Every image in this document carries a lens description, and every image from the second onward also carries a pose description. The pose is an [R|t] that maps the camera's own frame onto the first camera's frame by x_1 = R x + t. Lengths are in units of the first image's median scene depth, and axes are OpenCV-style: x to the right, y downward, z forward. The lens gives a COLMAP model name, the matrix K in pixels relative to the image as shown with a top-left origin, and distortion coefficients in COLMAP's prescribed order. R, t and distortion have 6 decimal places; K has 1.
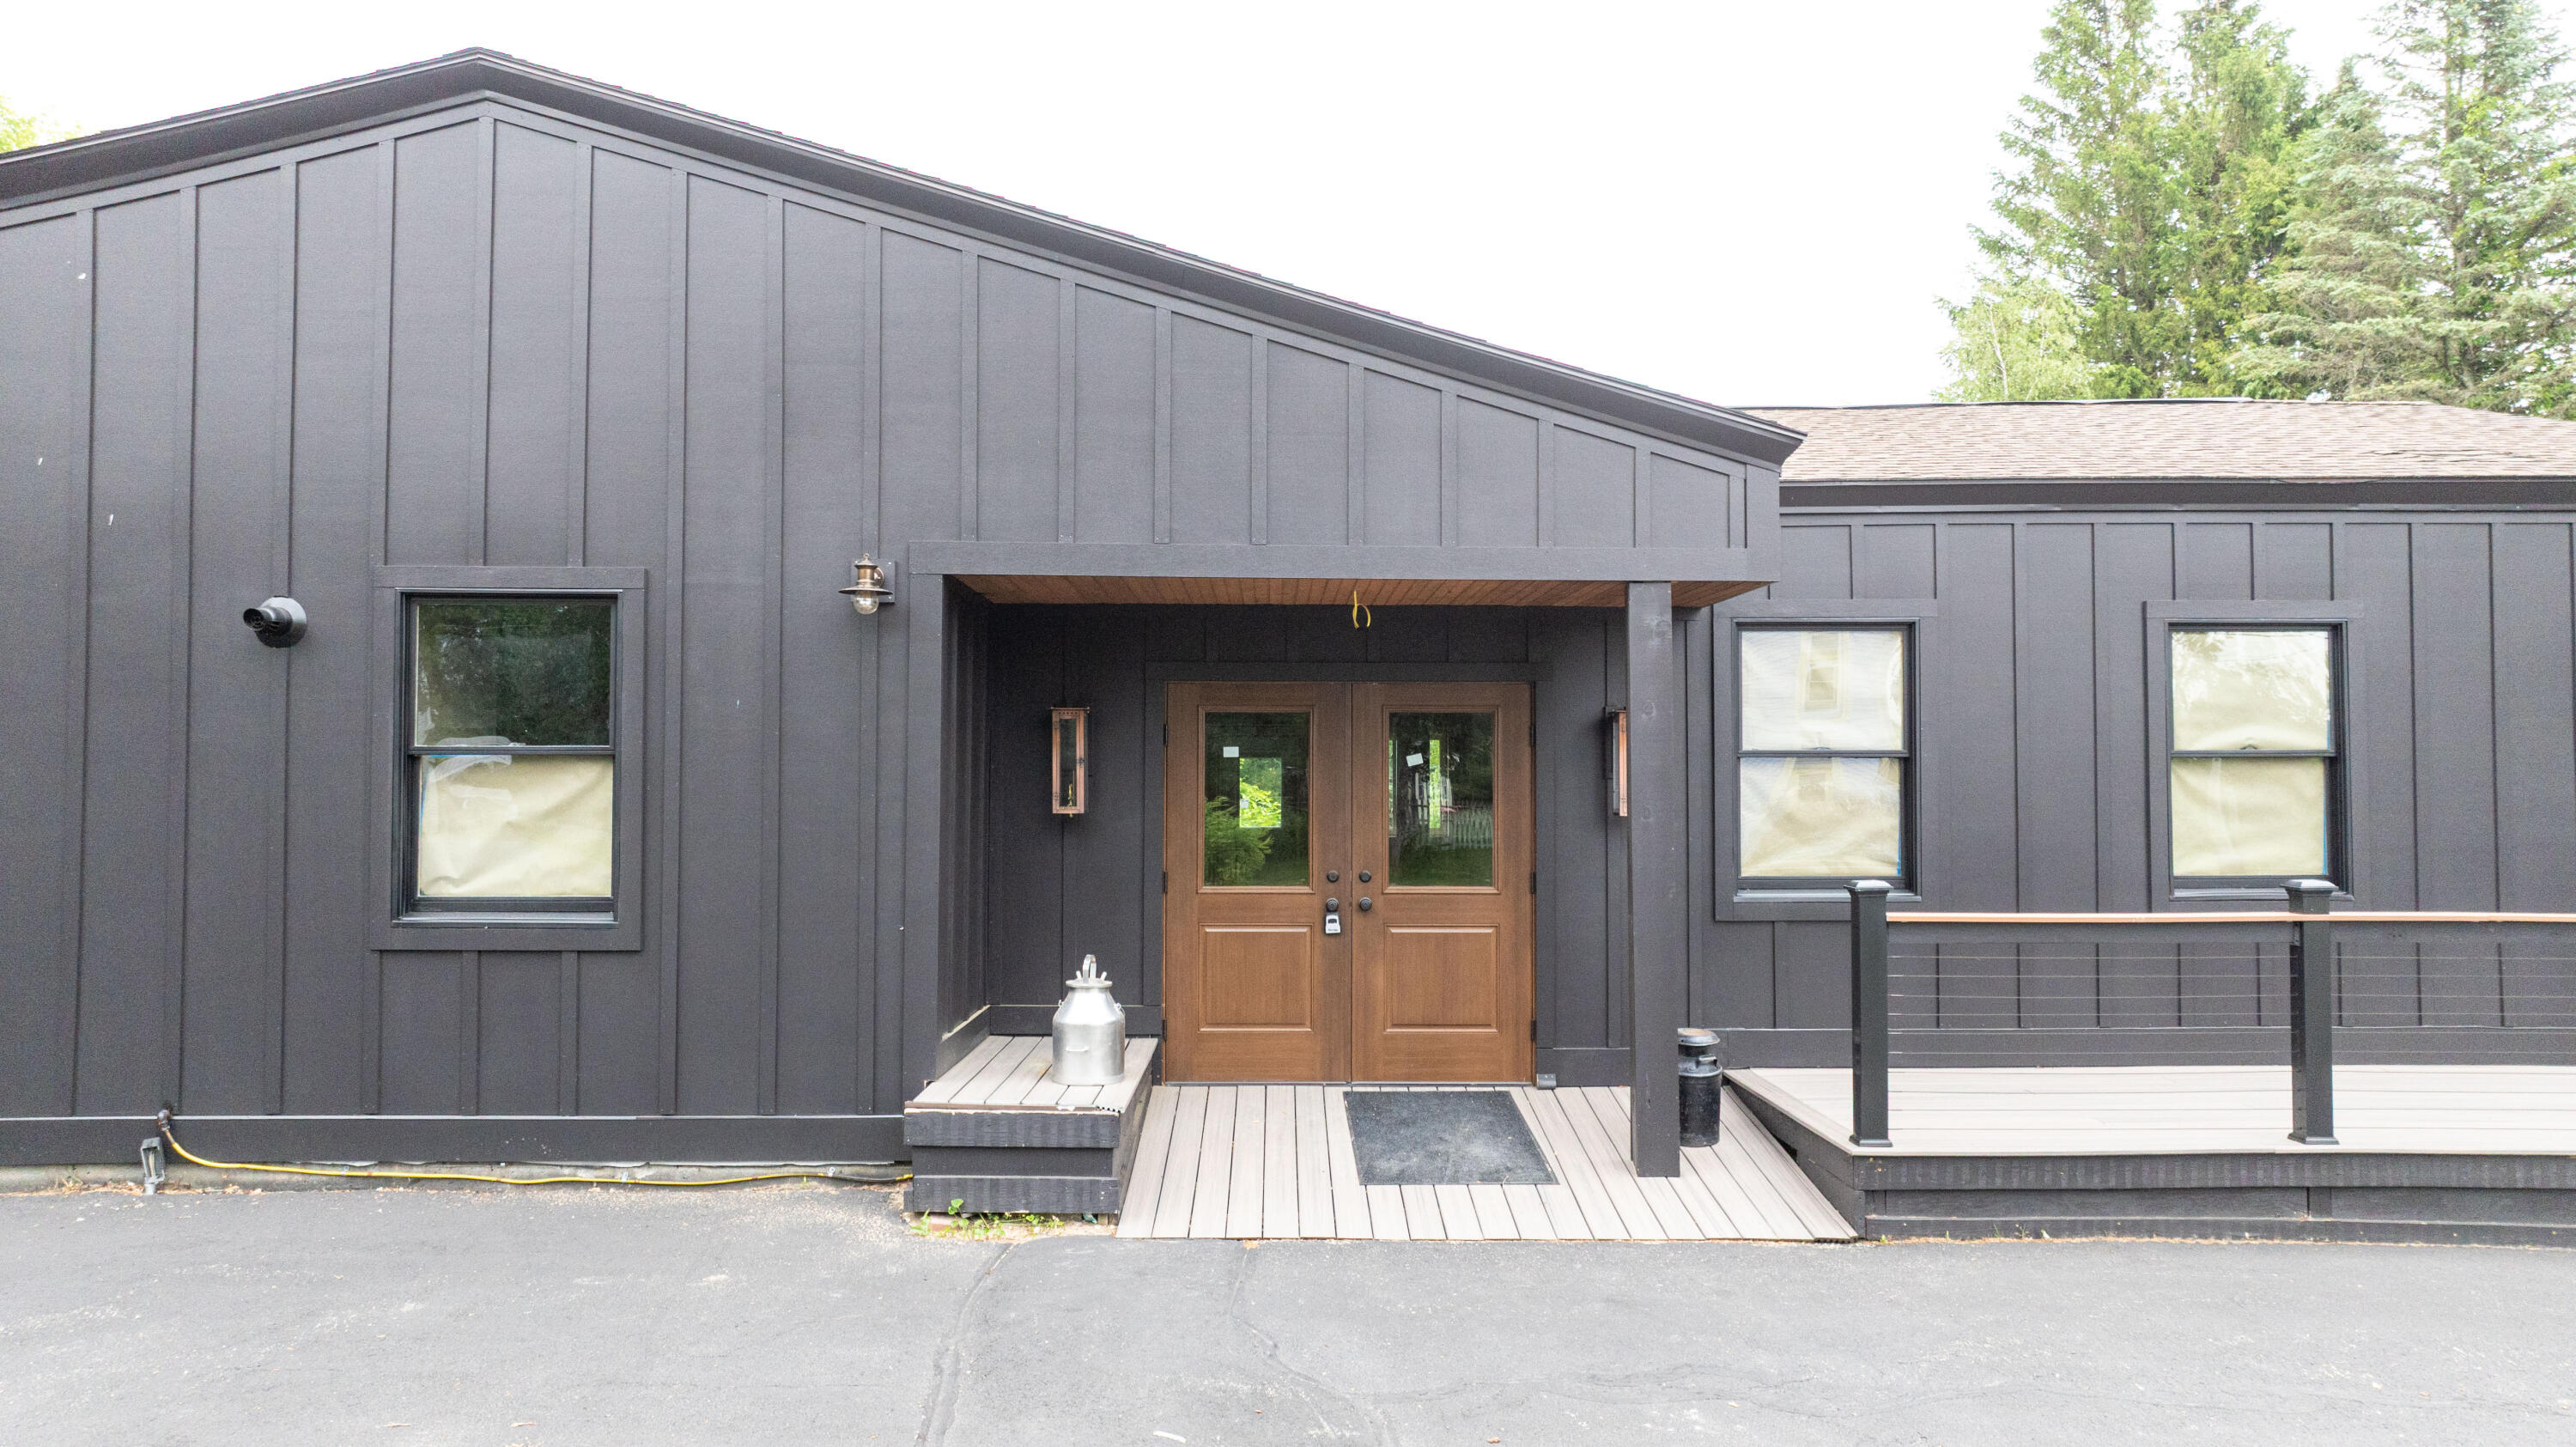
lens RADIAL K [[1798.4, 0, 1293.2], [0, 1798.4, 721.3], [0, 0, 1]] dist [-0.018249, 0.000225]
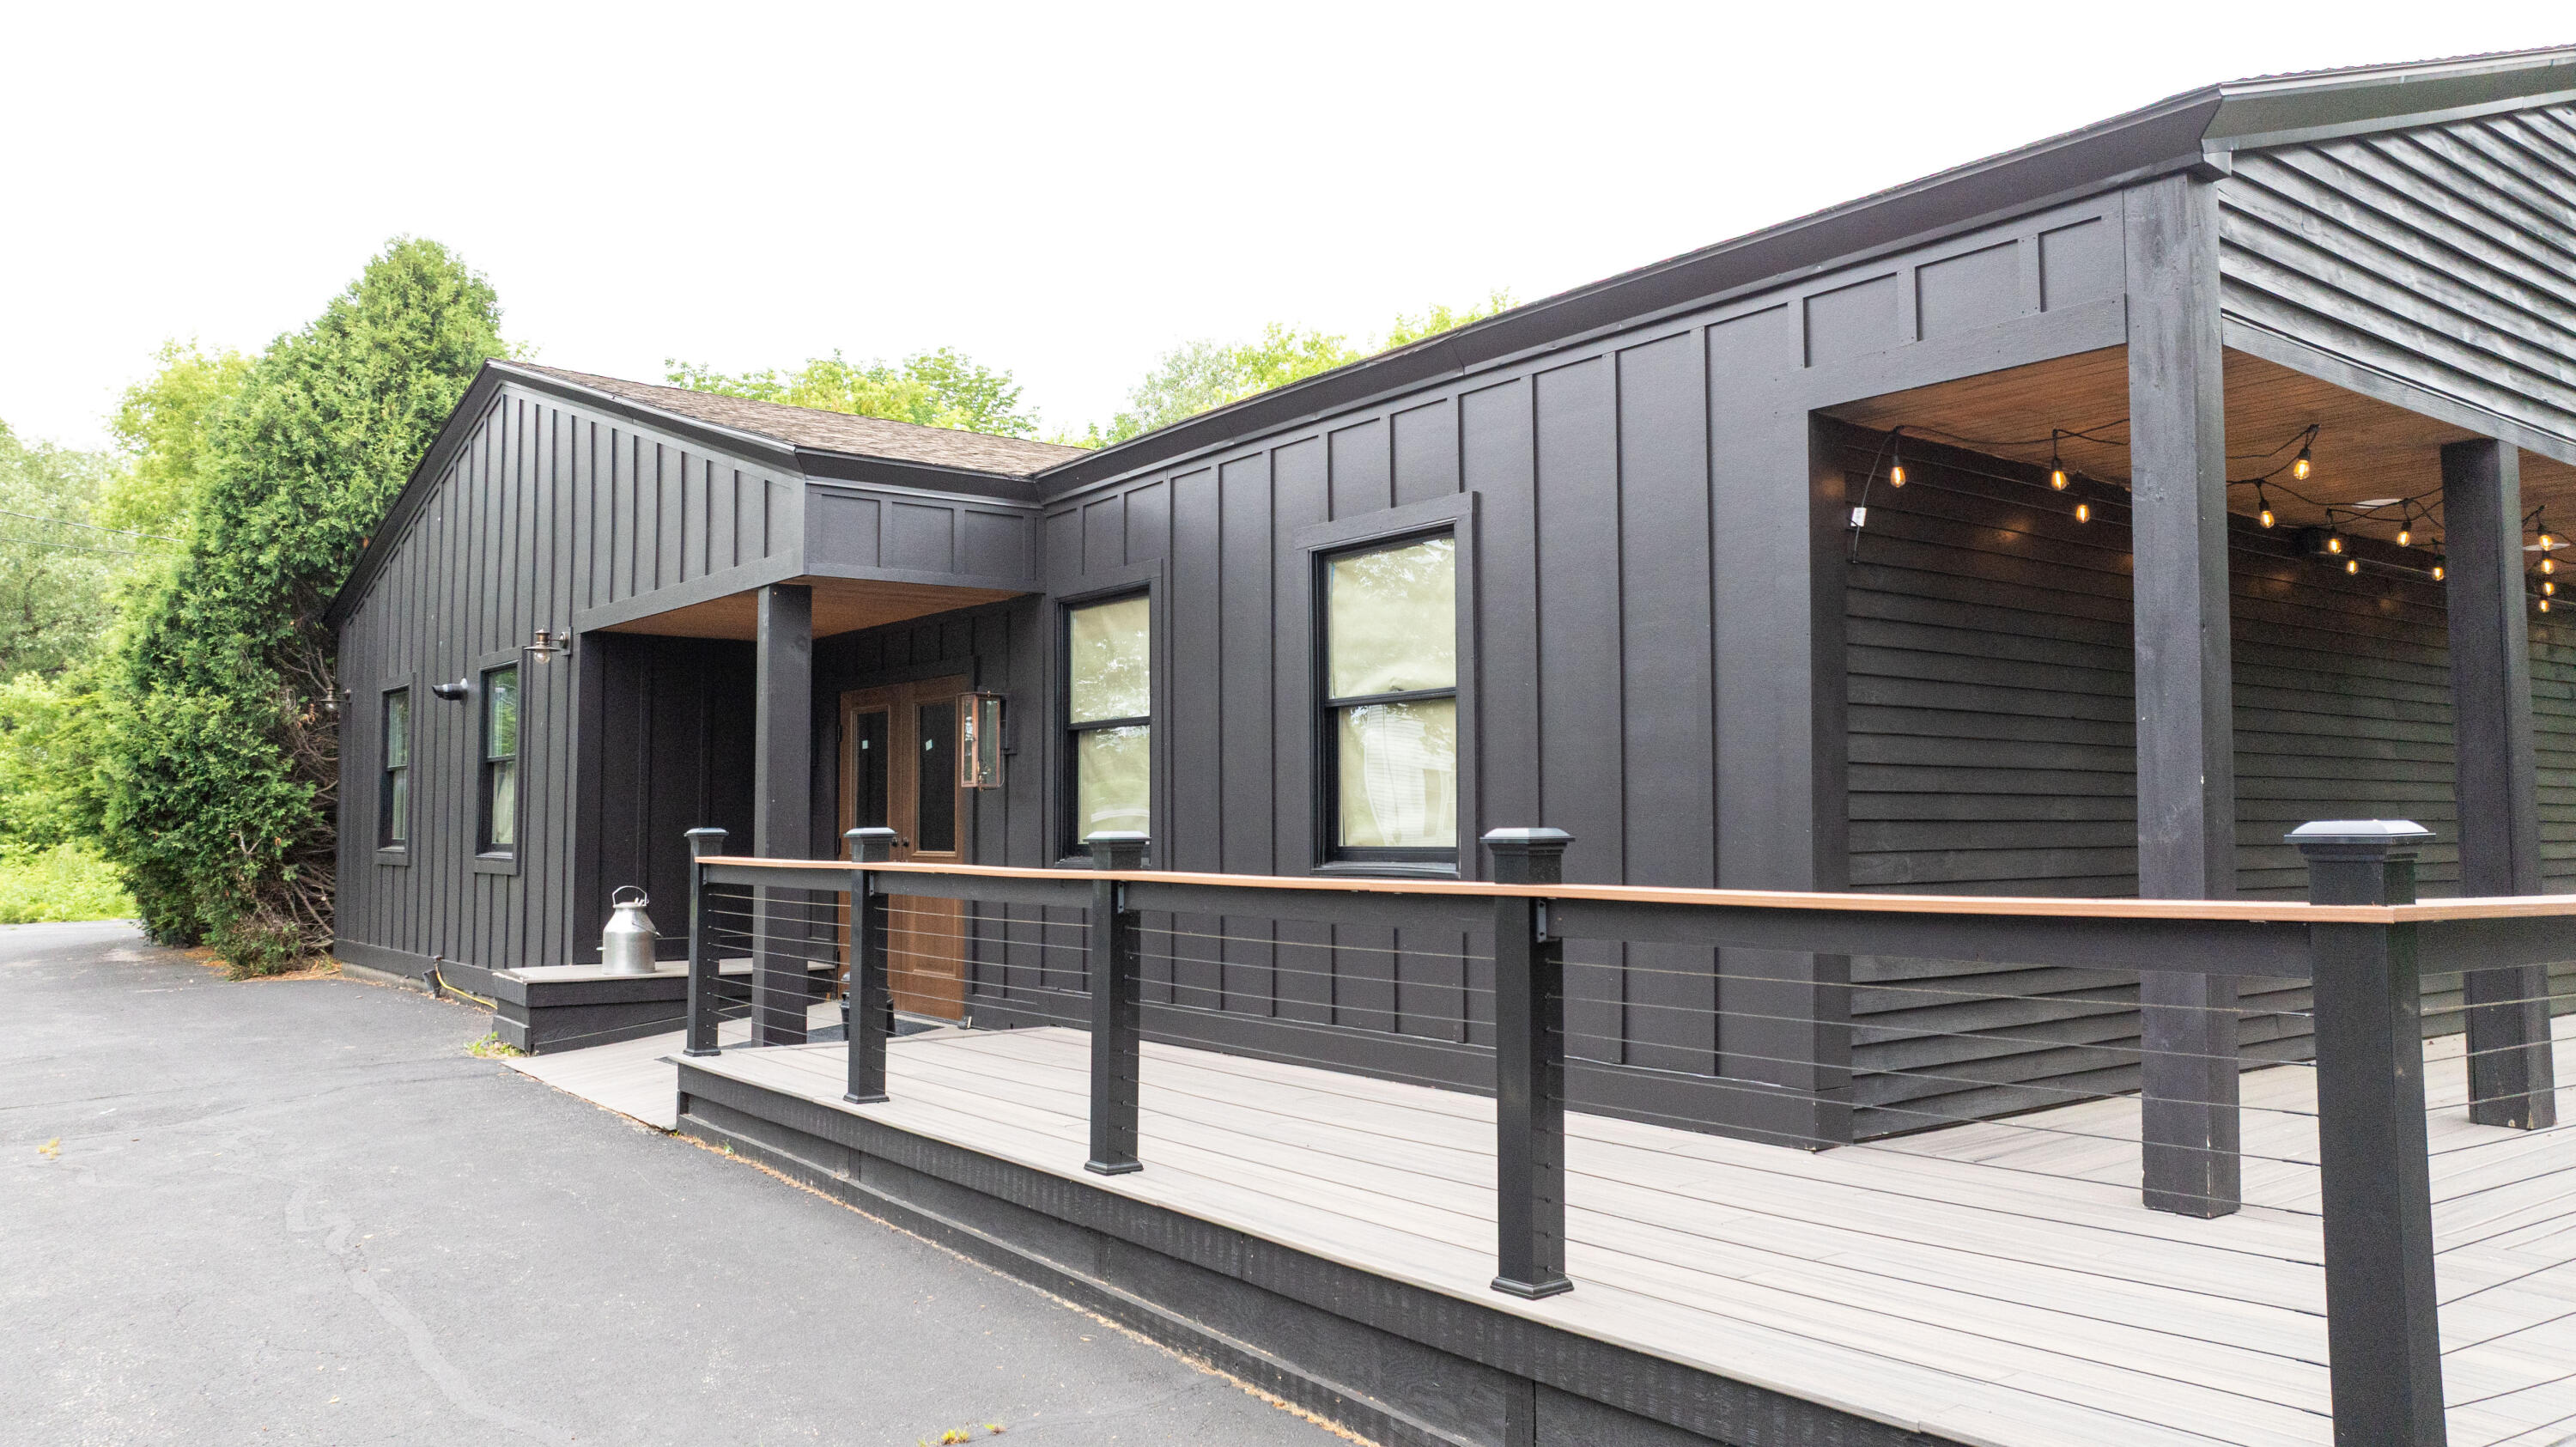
lens RADIAL K [[1809.5, 0, 1294.4], [0, 1809.5, 717.0], [0, 0, 1]] dist [-0.032832, 0.027569]
pose [[0.603233, -0.052209, -0.795854, 1.366639], [0.029000, 0.998631, -0.043530, 0.072487], [0.797038, 0.003179, 0.603921, 0.549963]]
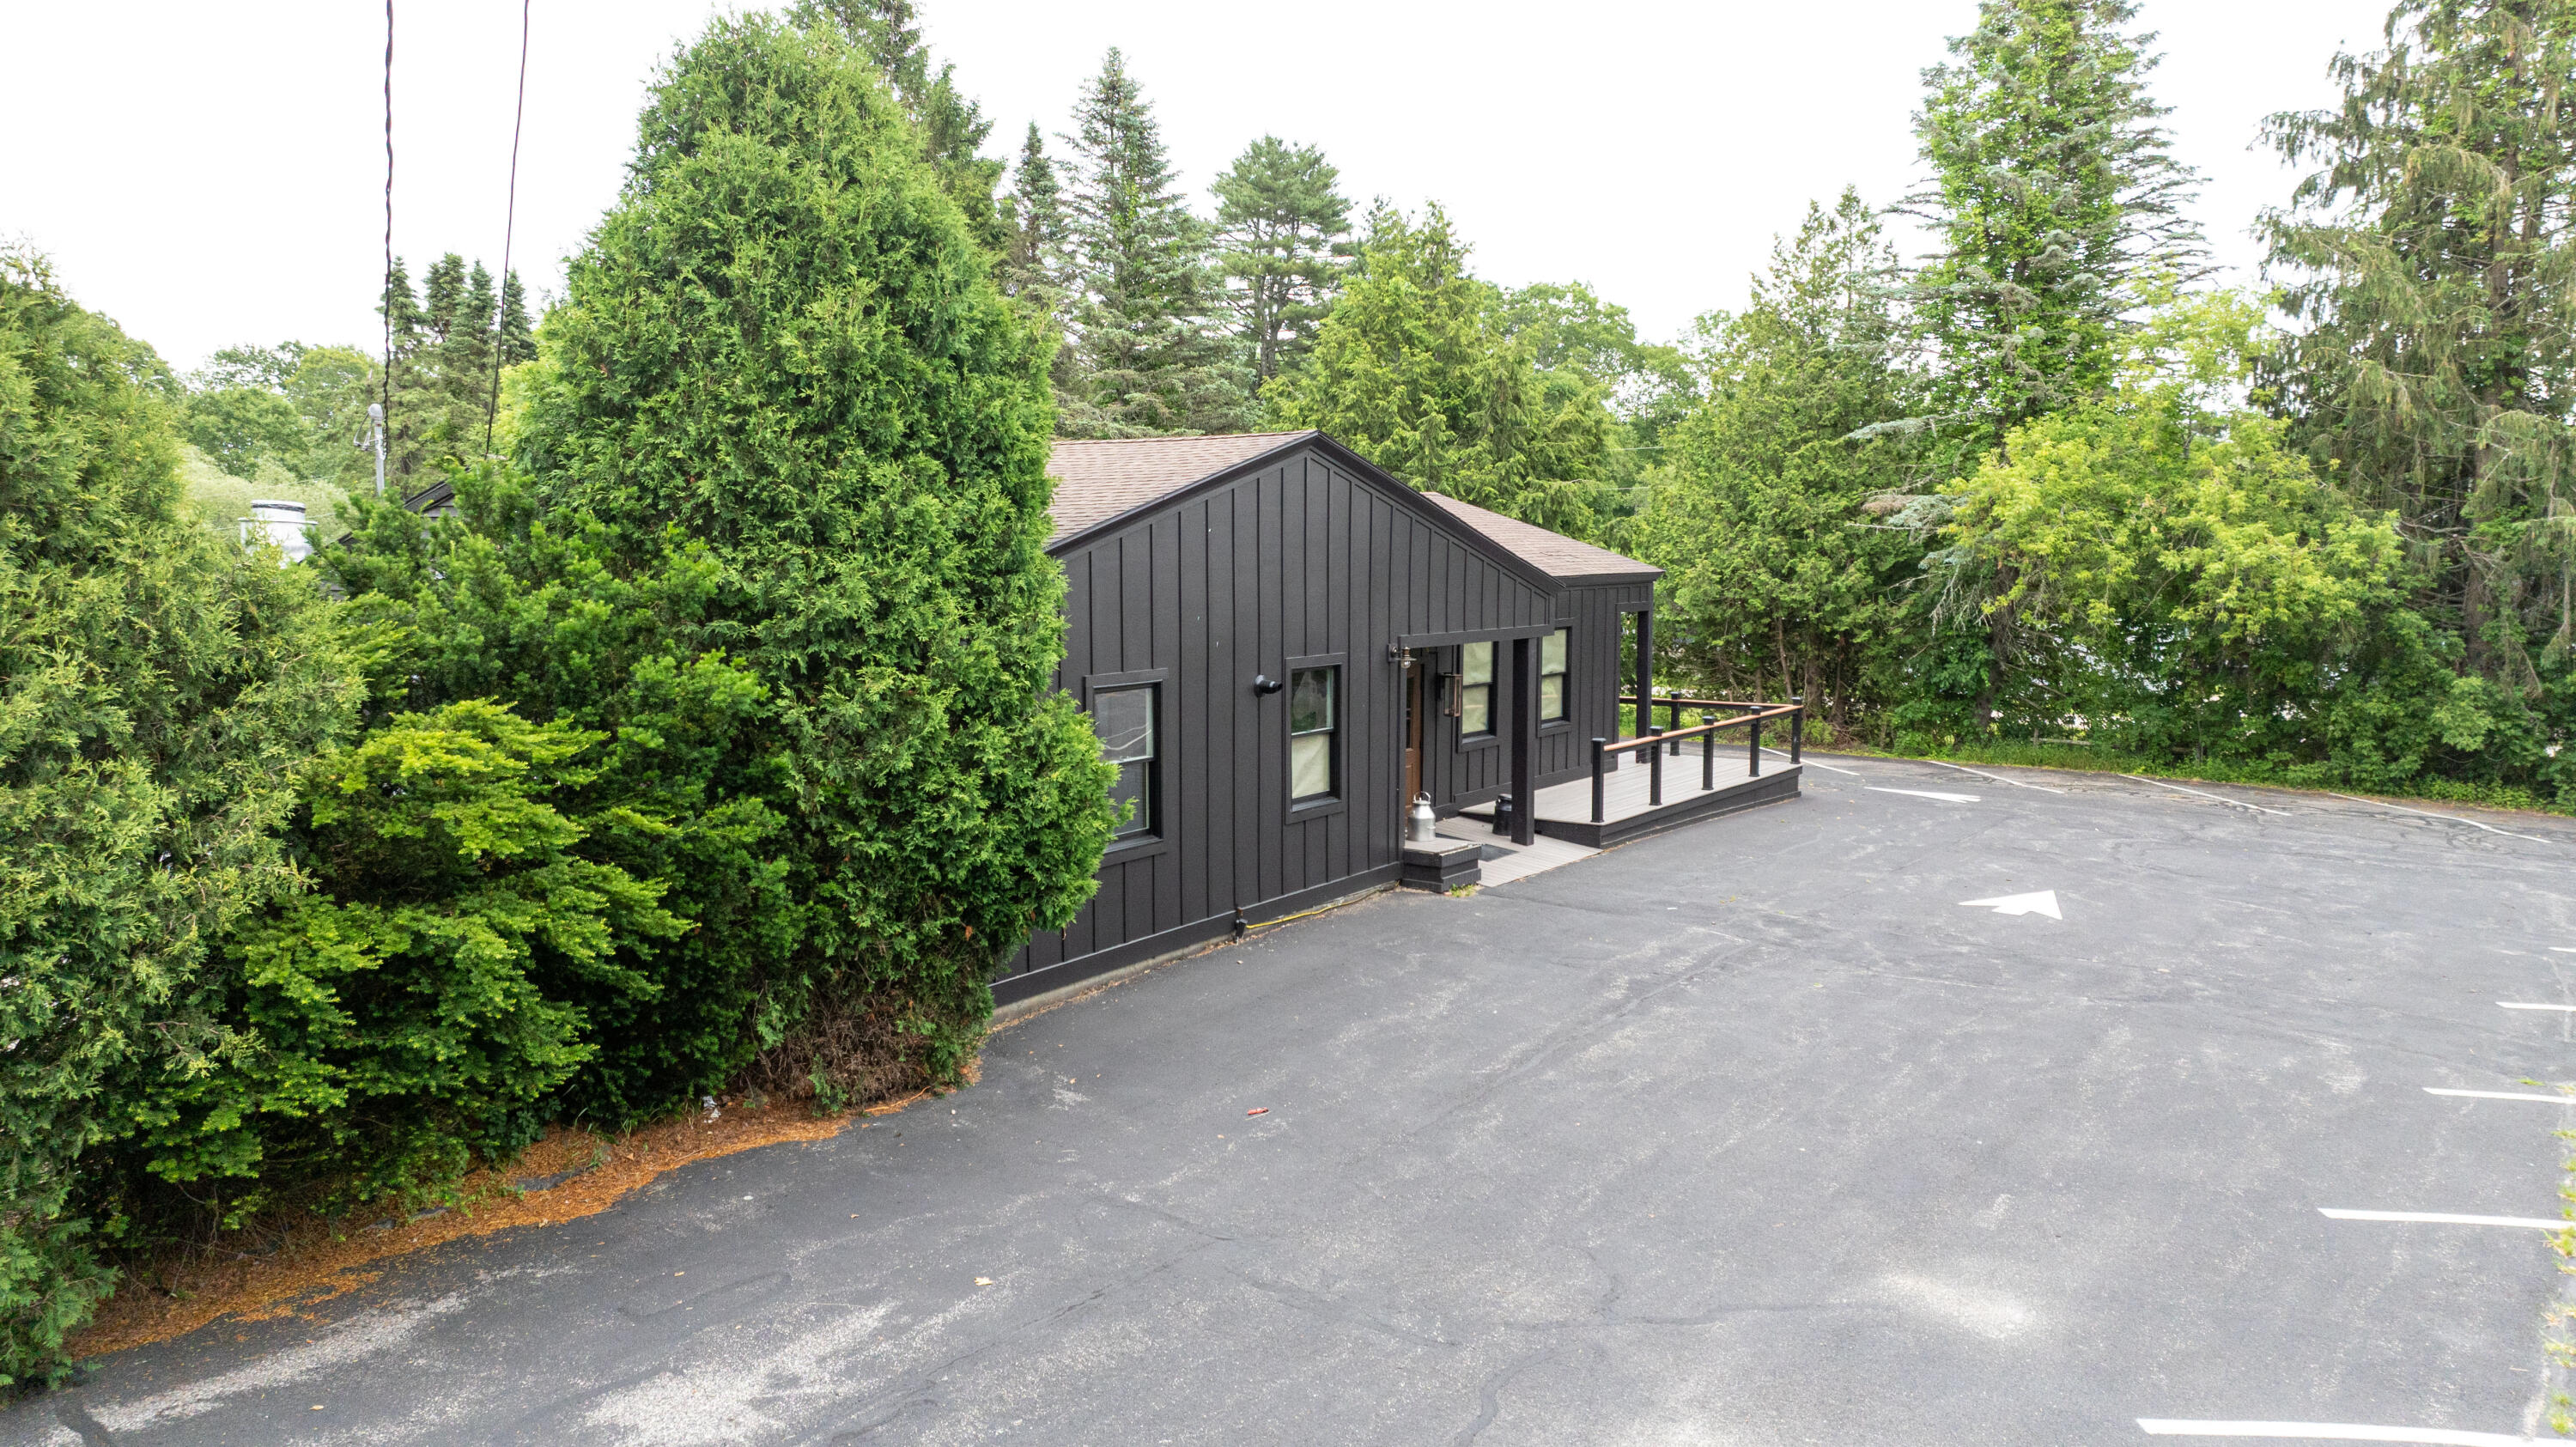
lens RADIAL K [[1798.4, 0, 1293.2], [0, 1798.4, 721.3], [0, 0, 1]] dist [-0.018249, 0.000225]
pose [[0.581463, -0.081695, 0.809460, -2.294924], [-0.032623, 0.991804, 0.123532, -0.282865], [-0.812918, -0.098236, 0.574033, -0.320214]]
